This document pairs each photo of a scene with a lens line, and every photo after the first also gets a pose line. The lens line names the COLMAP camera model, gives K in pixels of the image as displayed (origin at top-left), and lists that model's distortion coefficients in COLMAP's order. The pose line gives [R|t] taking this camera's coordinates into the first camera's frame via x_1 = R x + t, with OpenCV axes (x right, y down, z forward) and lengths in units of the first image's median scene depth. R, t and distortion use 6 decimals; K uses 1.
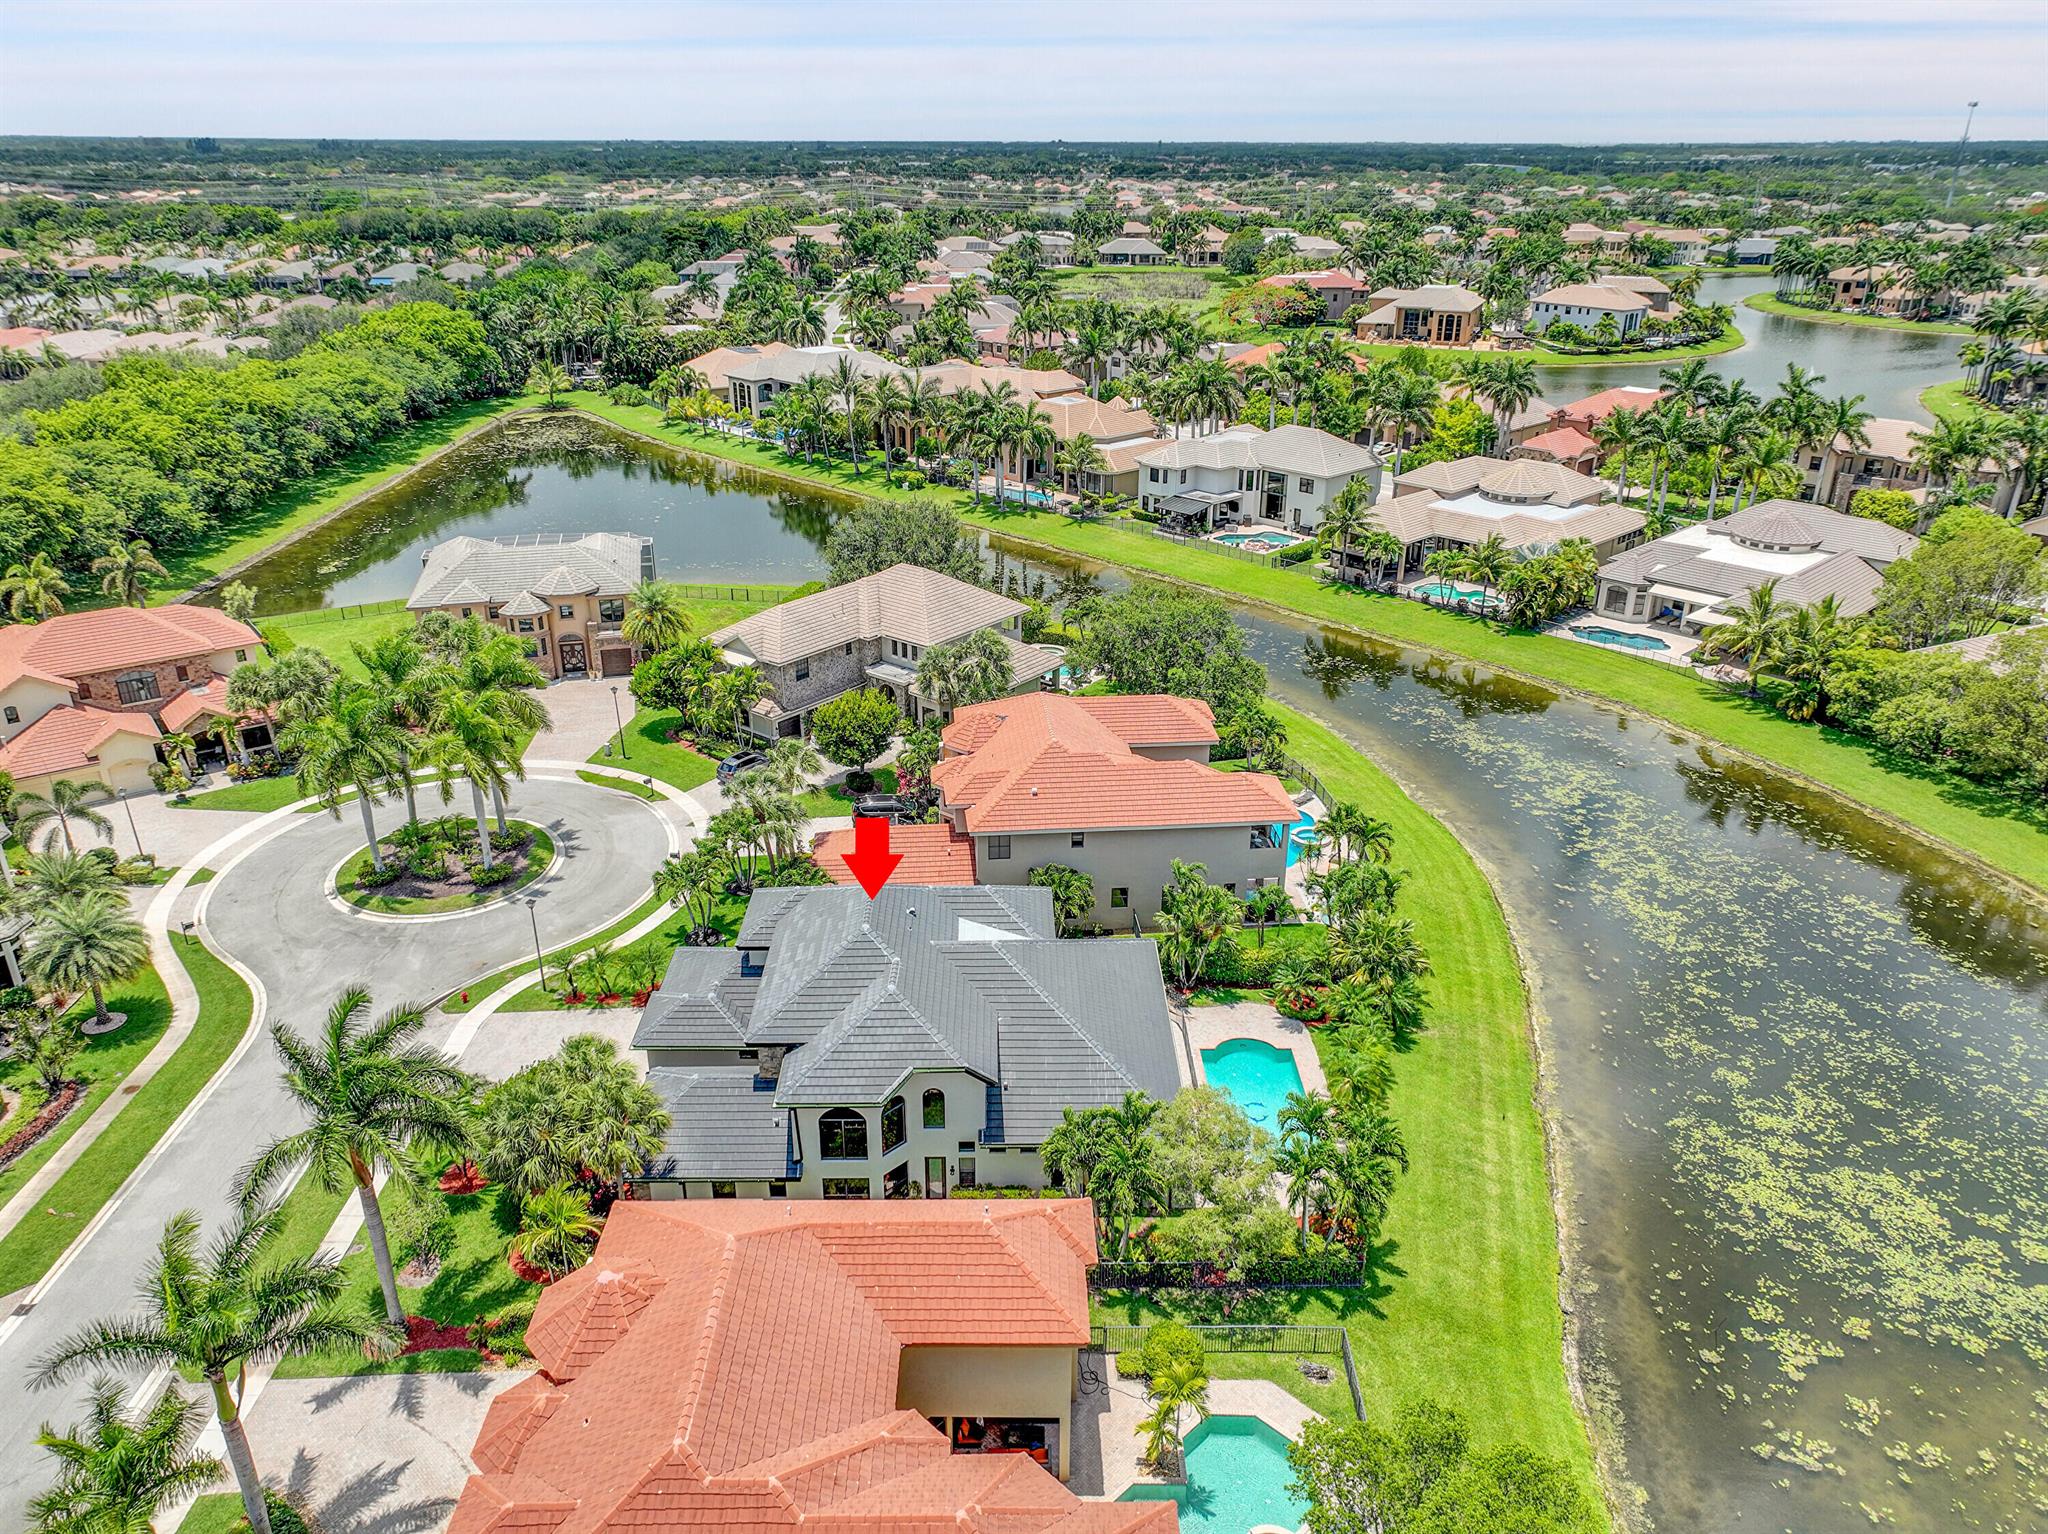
lens RADIAL K [[1435.8, 0, 1022.3], [0, 1435.8, 764.9], [0, 0, 1]] dist [0.007127, 0.006441]
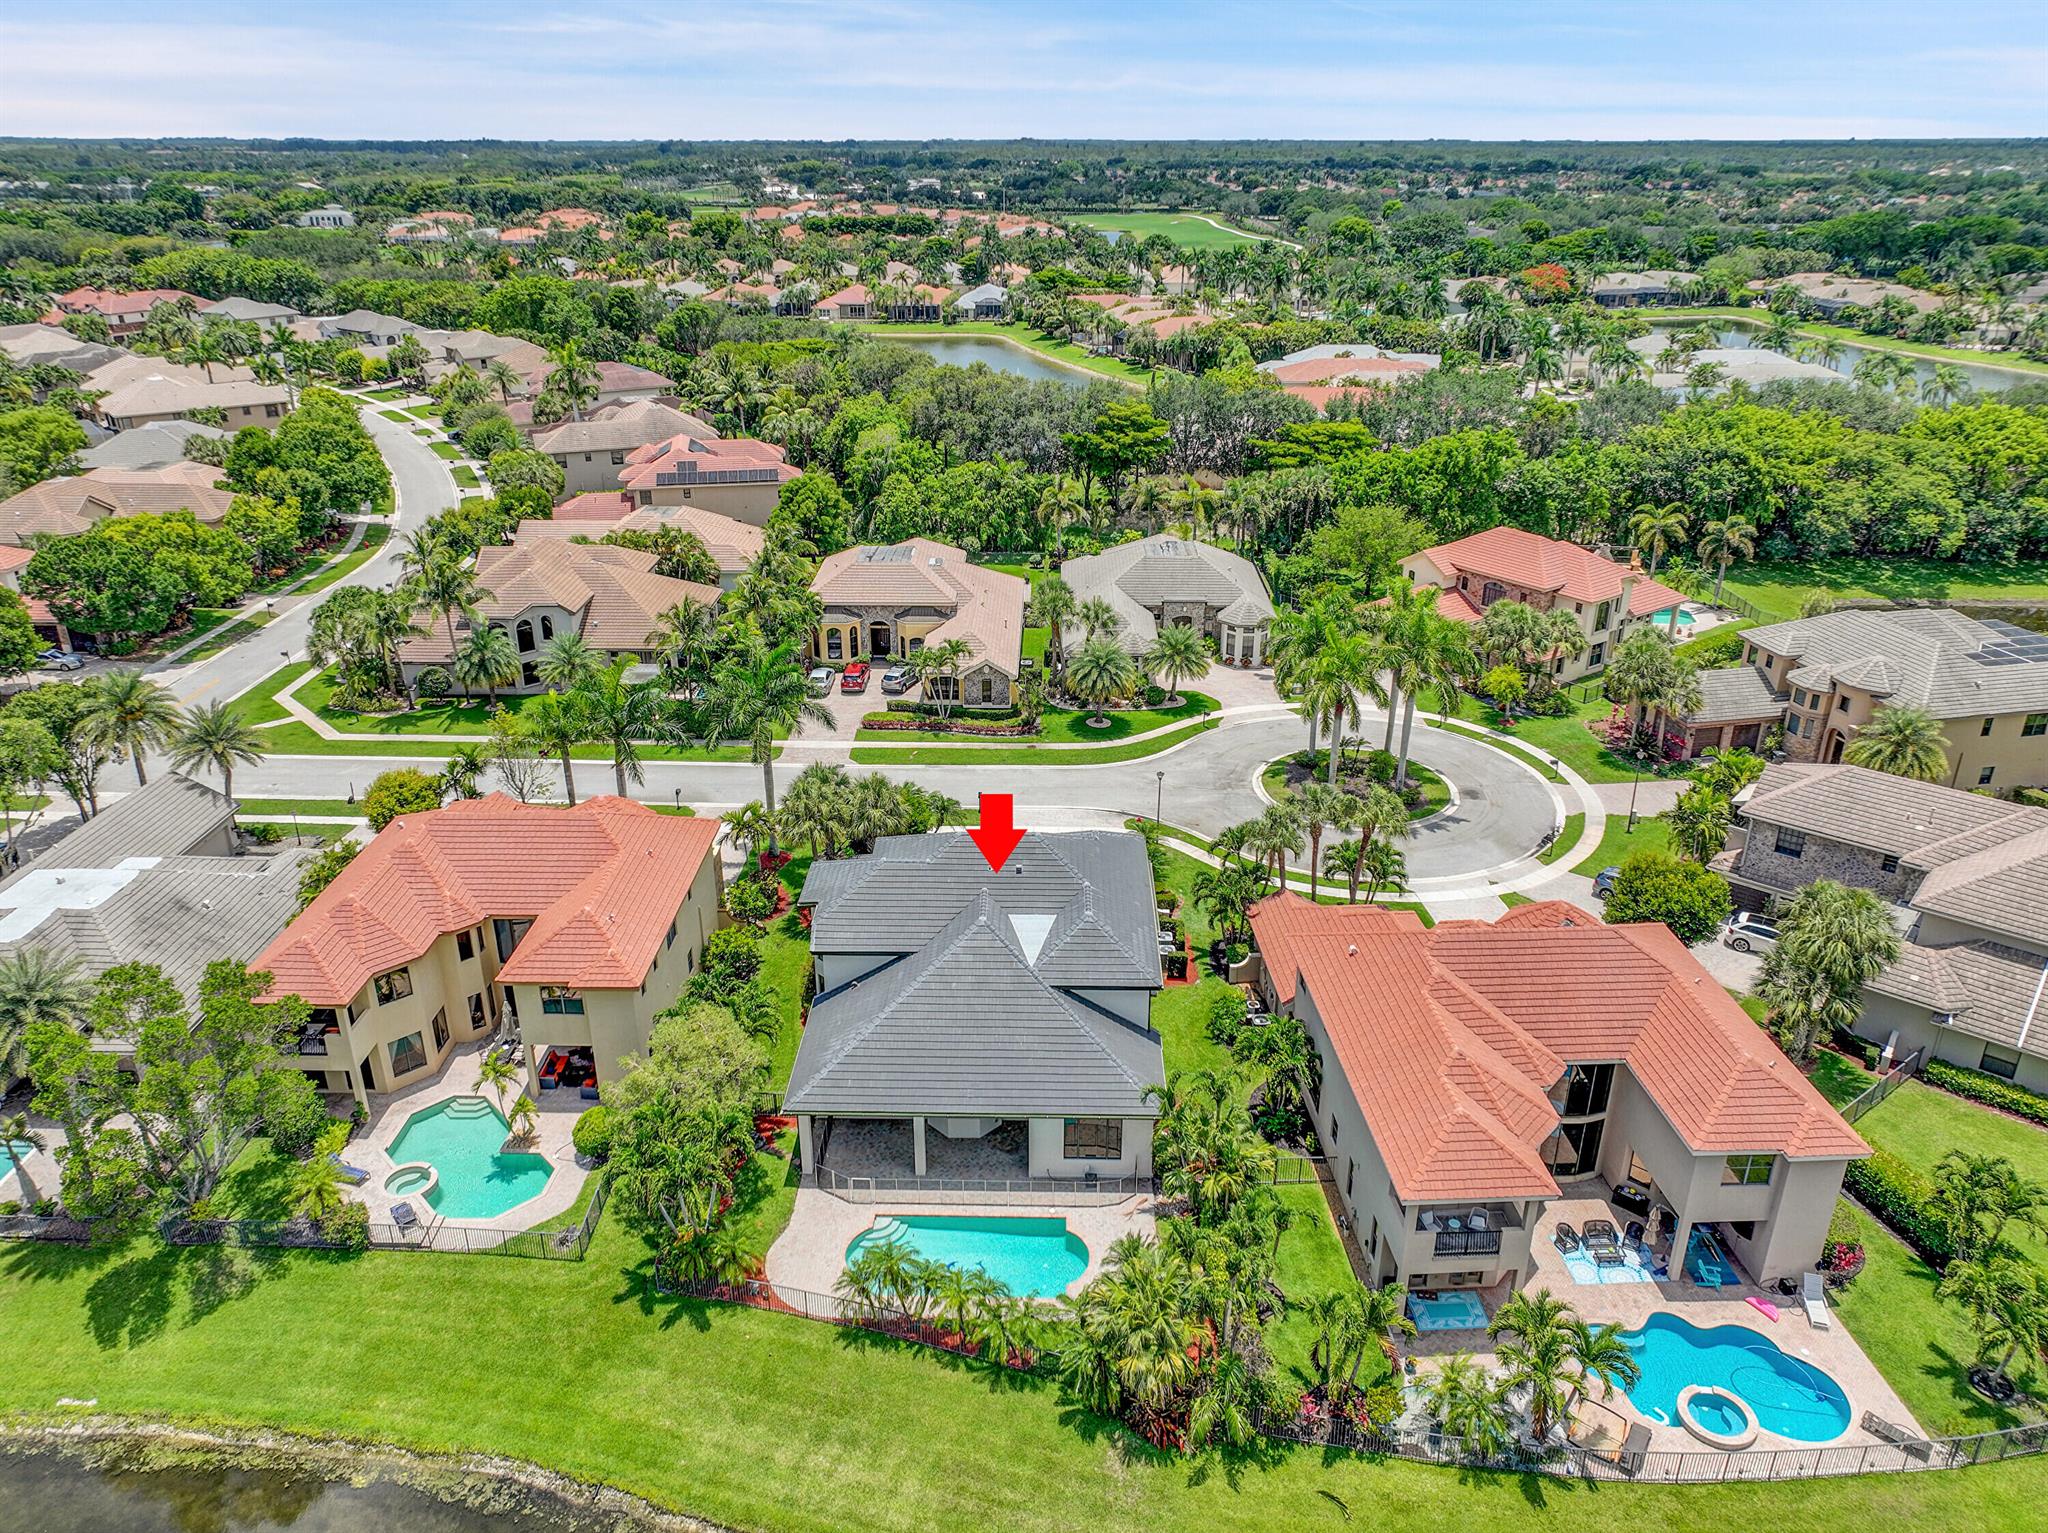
lens RADIAL K [[1435.8, 0, 1022.3], [0, 1435.8, 764.4], [0, 0, 1]] dist [0.007127, 0.006441]
pose [[-0.034408, 0.398404, -0.916565, 0.594392], [-0.397359, 0.836049, 0.378323, -0.250935], [0.917018, 0.377222, 0.129543, 0.576267]]
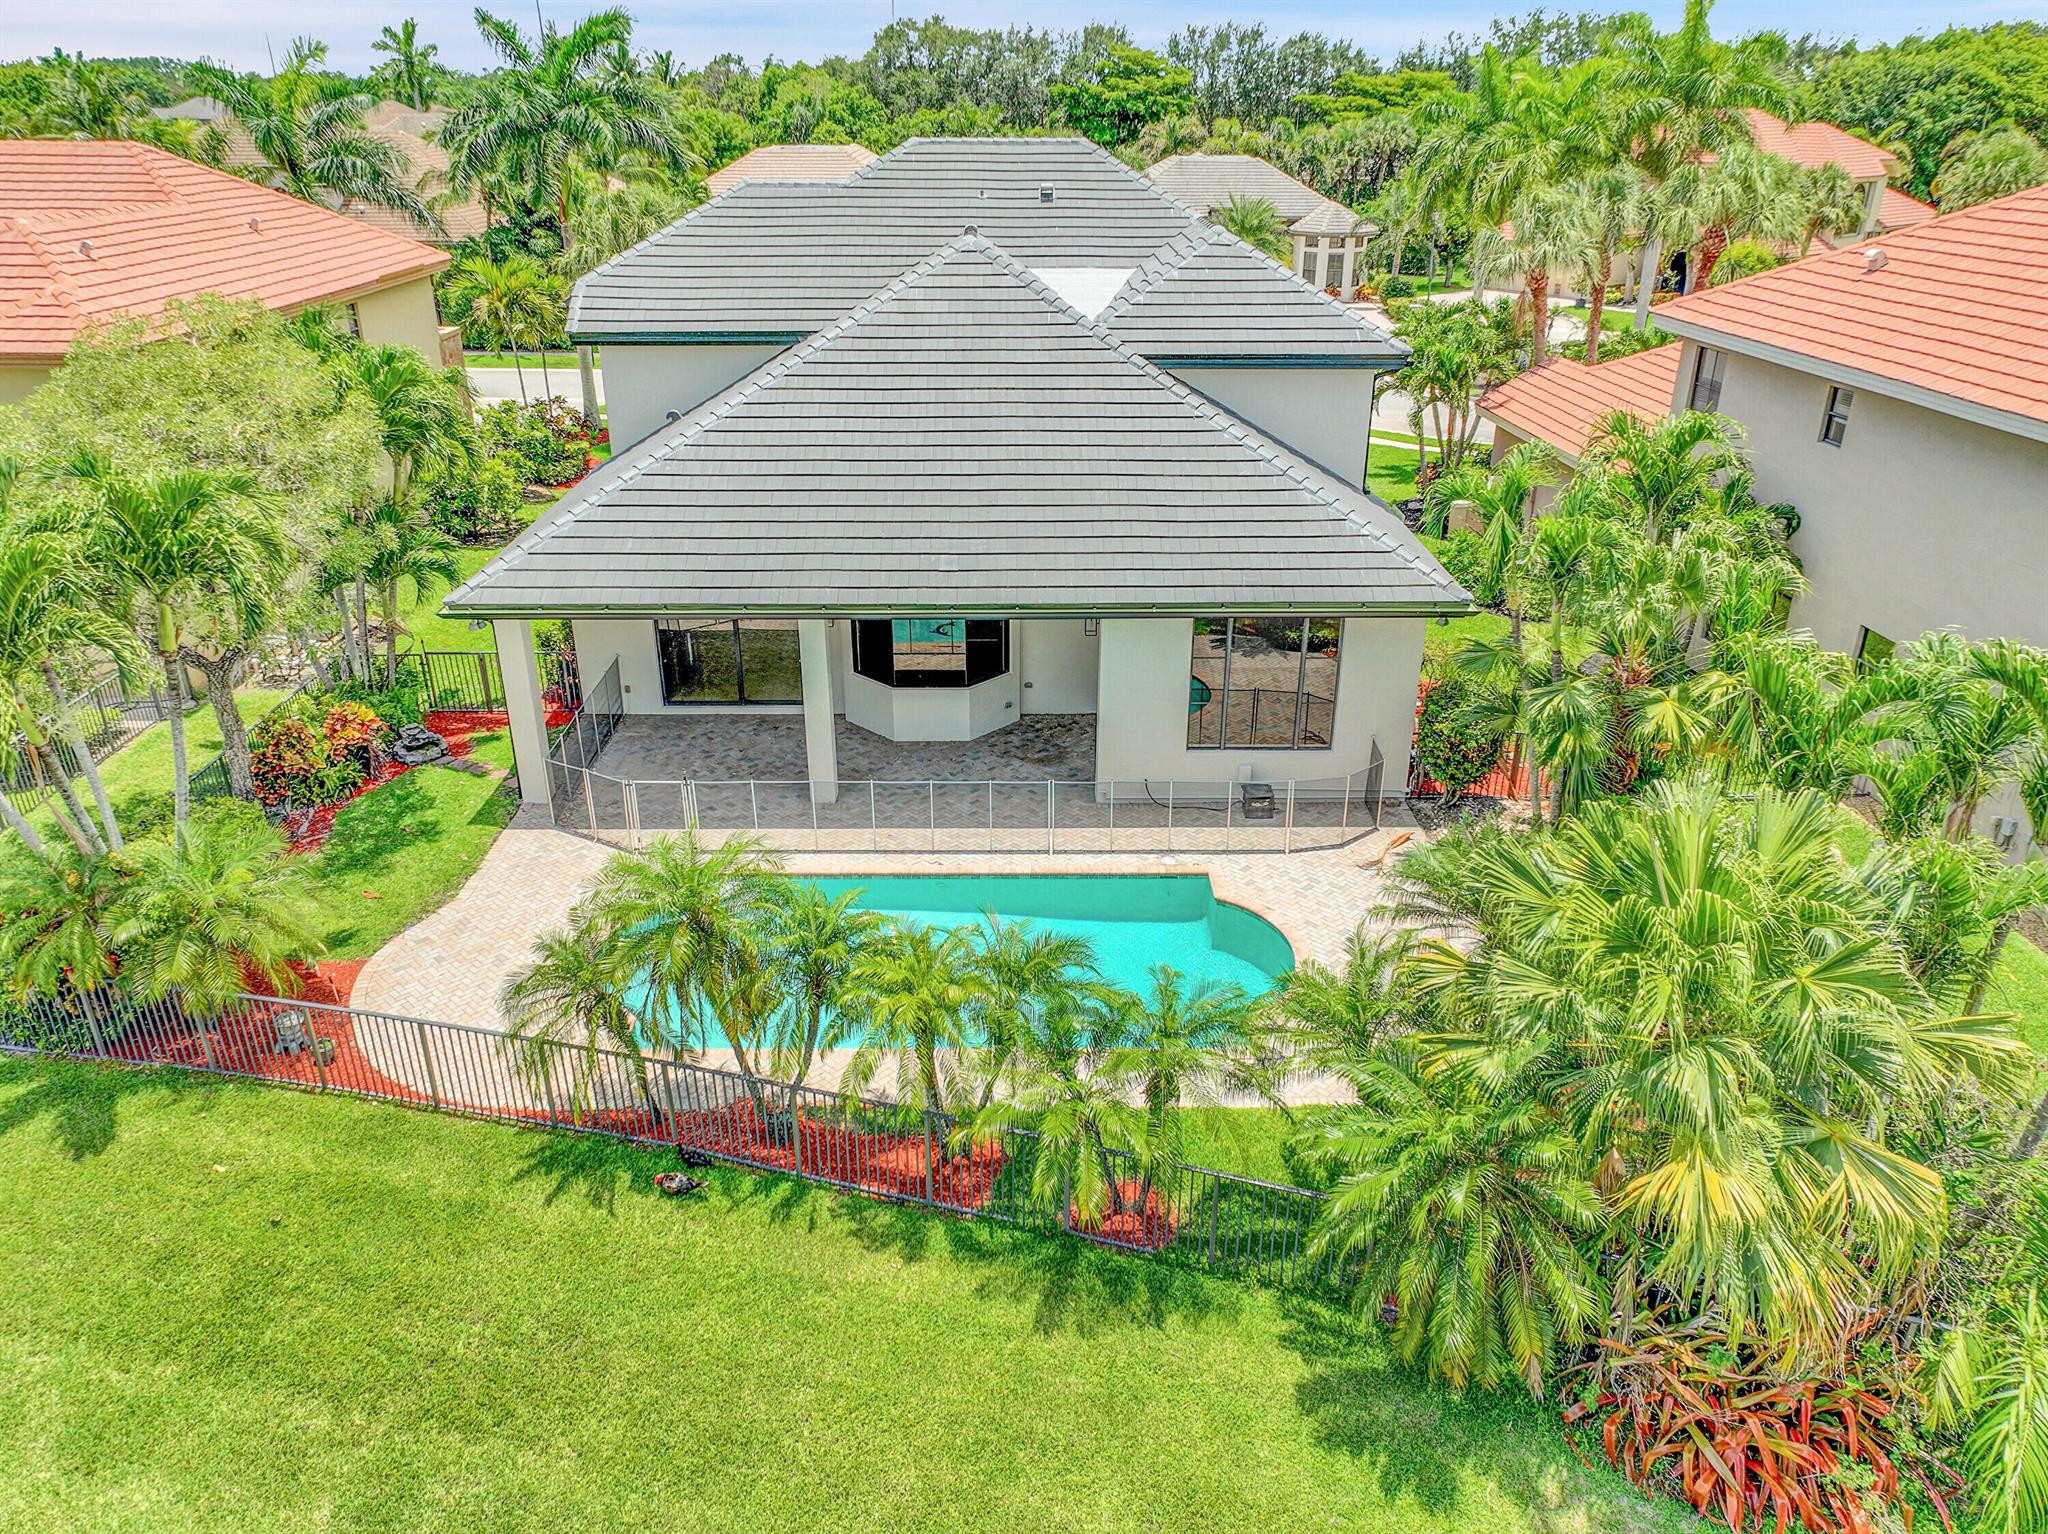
lens RADIAL K [[1431.4, 0, 1018.0], [0, 1431.4, 766.7], [0, 0, 1]] dist [0.007460, 0.002768]
pose [[-0.007275, 0.418560, -0.908160, 0.299698], [-0.398894, 0.831583, 0.386462, 0.054919], [0.916968, 0.365071, 0.160911, 0.678321]]
